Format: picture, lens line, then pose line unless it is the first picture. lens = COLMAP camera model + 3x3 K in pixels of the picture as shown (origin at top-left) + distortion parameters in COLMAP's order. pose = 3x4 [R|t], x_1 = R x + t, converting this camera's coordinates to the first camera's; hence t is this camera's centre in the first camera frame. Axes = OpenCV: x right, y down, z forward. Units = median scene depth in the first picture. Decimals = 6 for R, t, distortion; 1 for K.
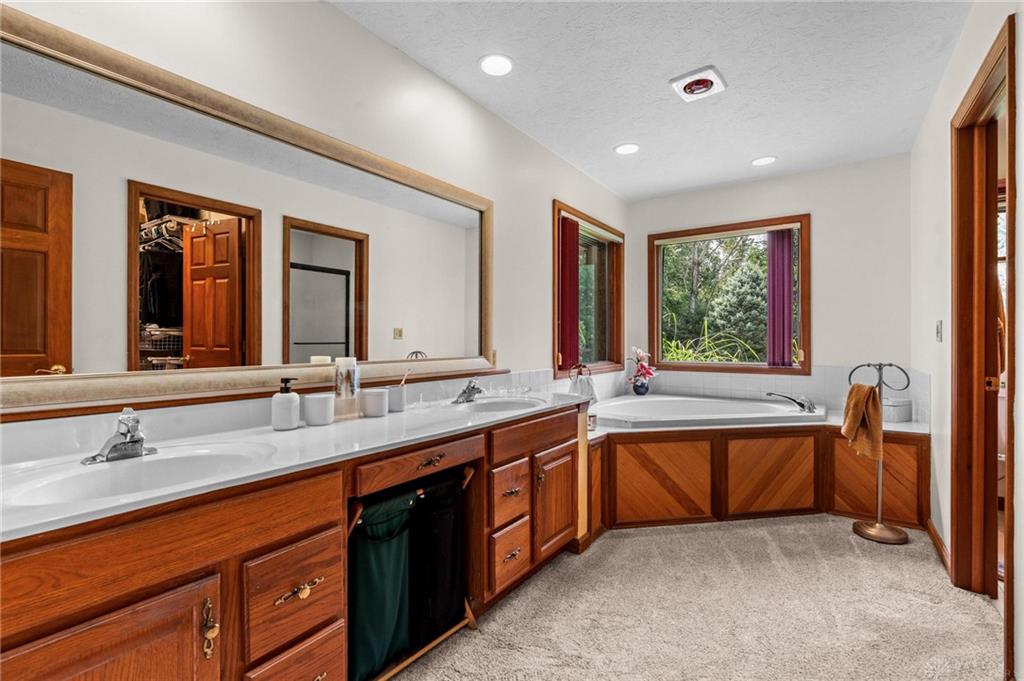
lens RADIAL K [[464.5, 0, 508.6], [0, 464.5, 339.9], [0, 0, 1]] dist [-0.006567, 0.001588]
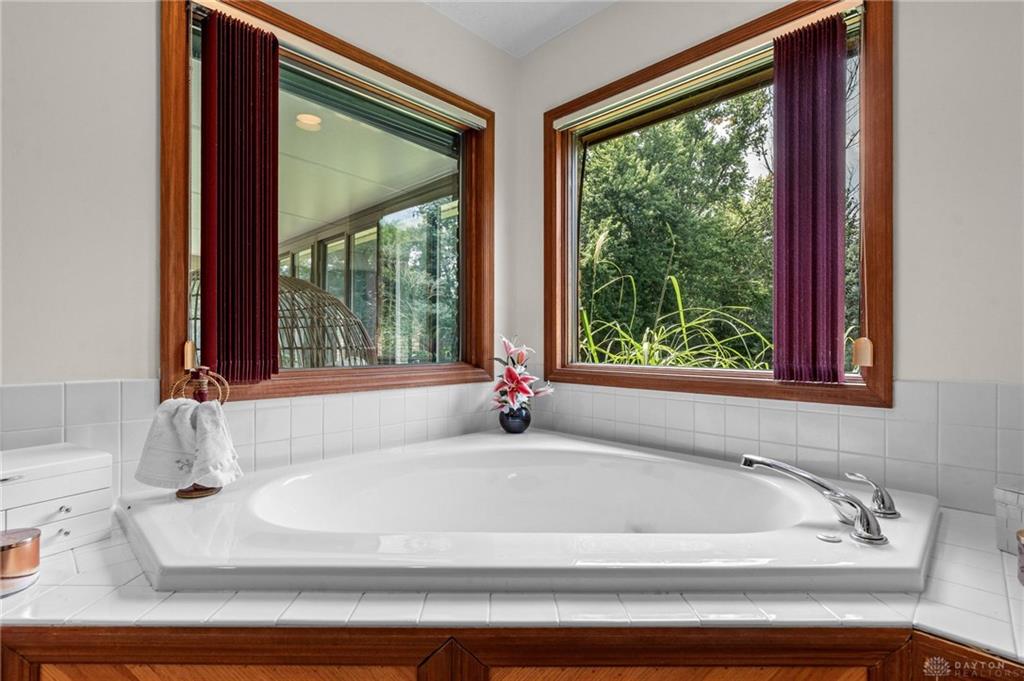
lens RADIAL K [[464.5, 0, 515.1], [0, 464.5, 342.4], [0, 0, 1]] dist [-0.006567, 0.001588]
pose [[0.985379, 0.002397, -0.170362, 0.408836], [-0.002204, 0.999997, 0.001324, 0.025683], [0.170364, -0.000929, 0.985381, 0.573568]]
